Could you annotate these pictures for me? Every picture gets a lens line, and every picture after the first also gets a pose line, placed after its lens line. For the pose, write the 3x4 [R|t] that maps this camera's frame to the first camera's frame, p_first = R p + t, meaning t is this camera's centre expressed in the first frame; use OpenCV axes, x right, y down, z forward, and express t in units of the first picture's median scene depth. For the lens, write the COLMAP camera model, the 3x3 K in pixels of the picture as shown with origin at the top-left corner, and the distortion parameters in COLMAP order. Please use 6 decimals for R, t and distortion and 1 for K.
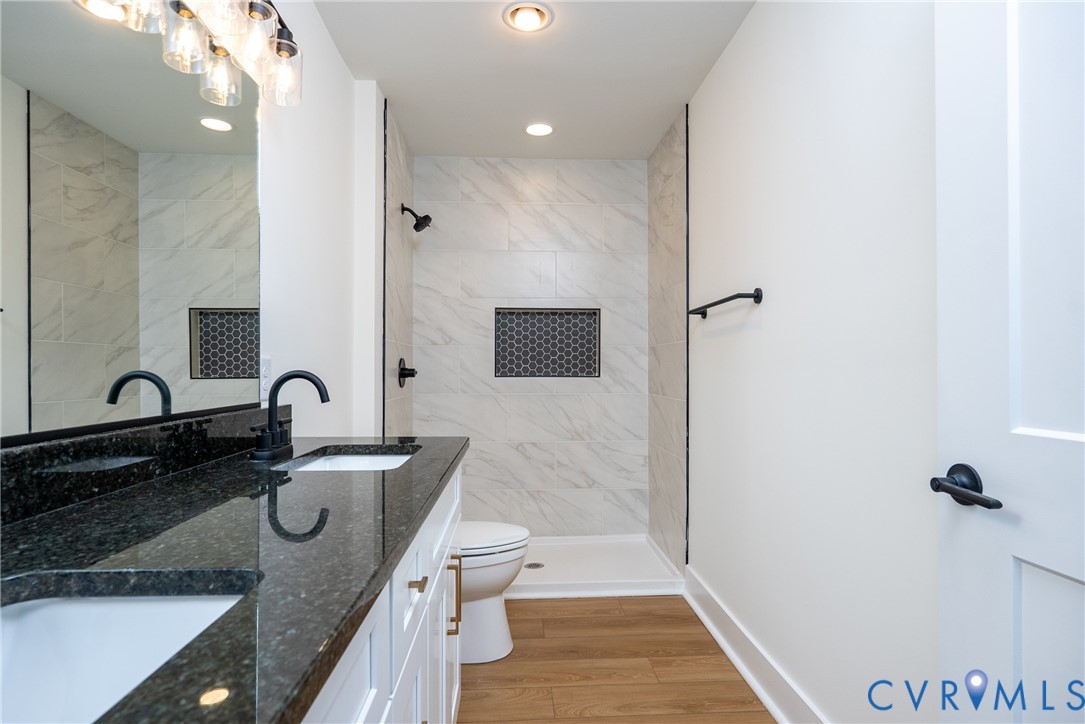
lens RADIAL K [[589.0, 0, 542.5], [0, 589.0, 362.0], [0, 0, 1]] dist [-0.002788, -0.000085]
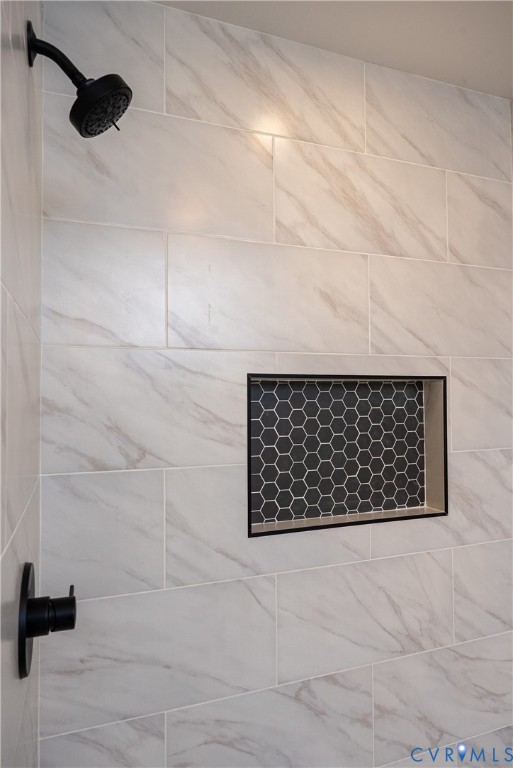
lens RADIAL K [[490.6, 0, 256.5], [0, 490.6, 384.0], [0, 0, 1]] dist [0.000093, -0.000774]
pose [[0.953667, 0.000880, 0.300864, -0.180051], [0.004944, 0.999815, -0.018596, -0.077491], [-0.300825, 0.019222, 0.953486, 0.654573]]
